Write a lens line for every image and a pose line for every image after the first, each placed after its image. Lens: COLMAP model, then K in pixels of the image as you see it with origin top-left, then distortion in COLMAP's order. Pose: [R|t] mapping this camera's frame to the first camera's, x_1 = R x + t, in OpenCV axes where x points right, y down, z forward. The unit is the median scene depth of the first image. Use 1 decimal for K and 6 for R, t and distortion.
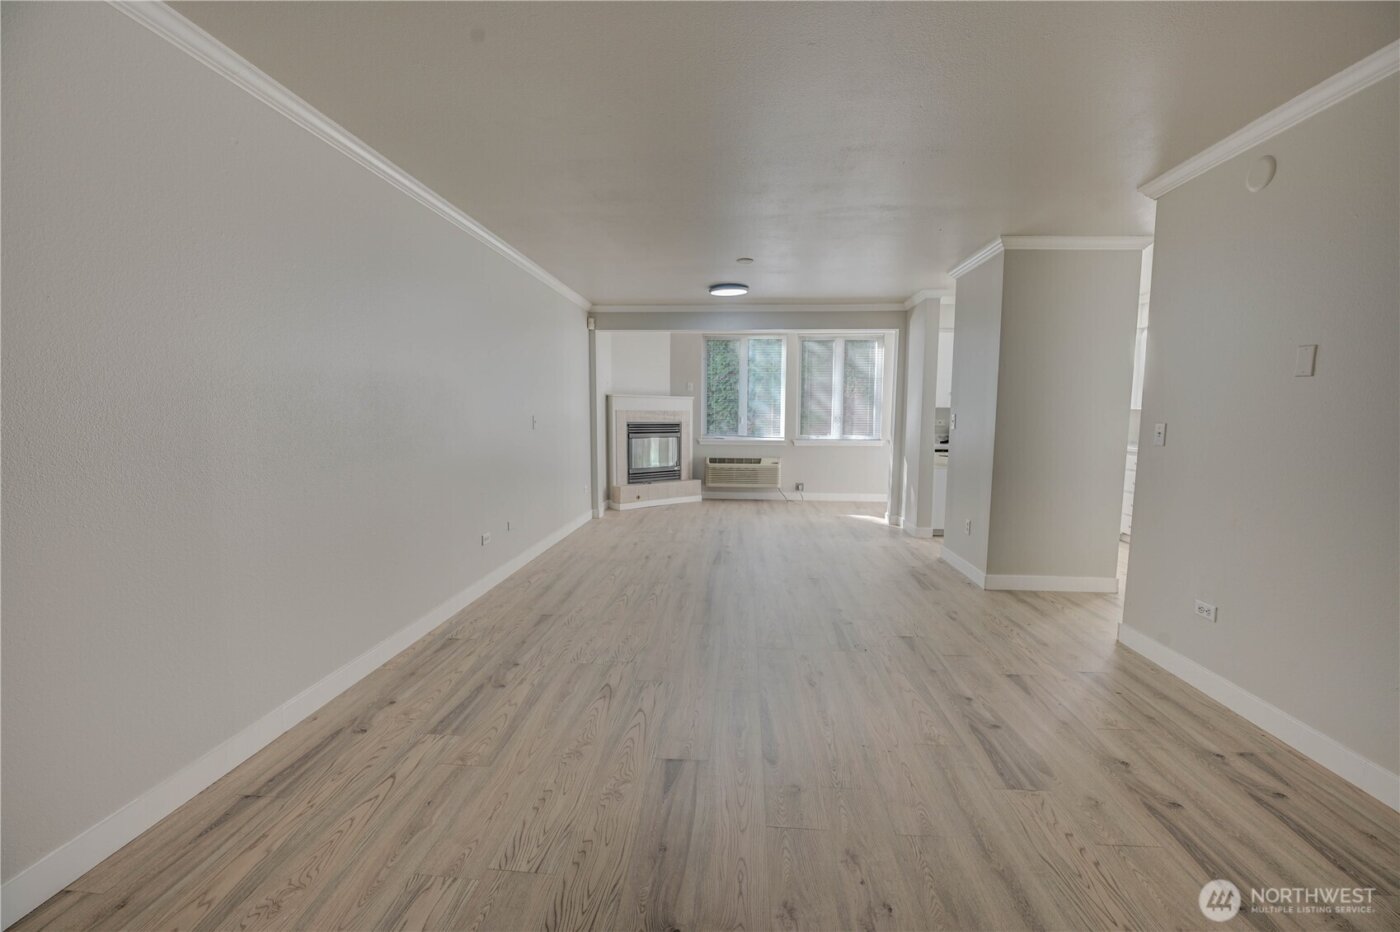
lens RADIAL K [[560.8, 0, 695.7], [0, 560.8, 470.6], [0, 0, 1]] dist [0.000004, 0.000000]
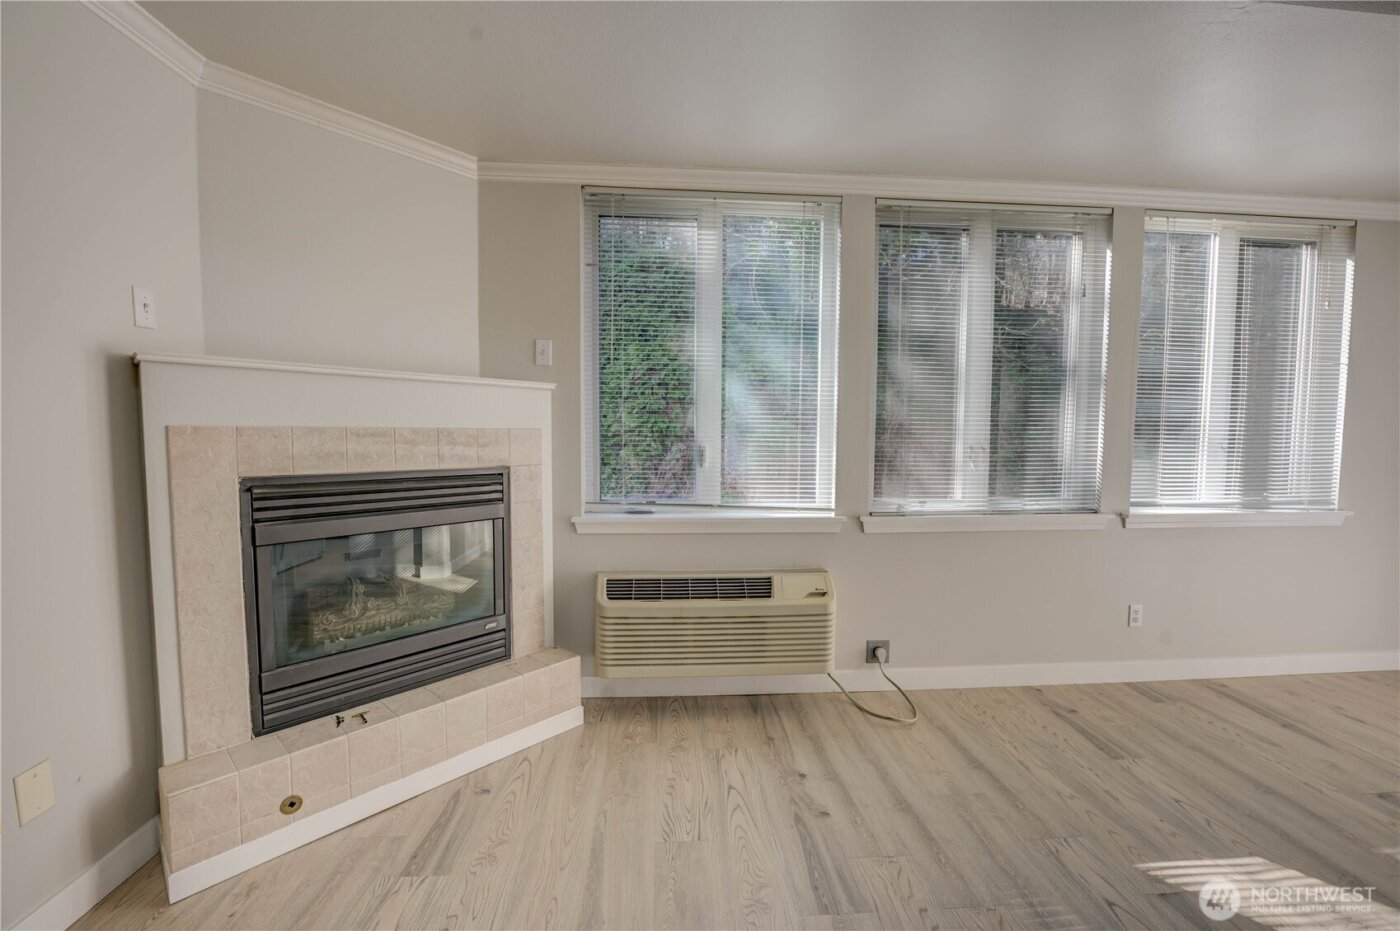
lens RADIAL K [[583.5, 0, 707.4], [0, 583.5, 467.8], [0, 0, 1]] dist [-0.000314, -0.000012]
pose [[0.985849, -0.008094, 0.167439, 0.025369], [0.014208, 0.999274, -0.035350, -0.072835], [-0.167031, 0.037229, 0.985249, 0.672409]]
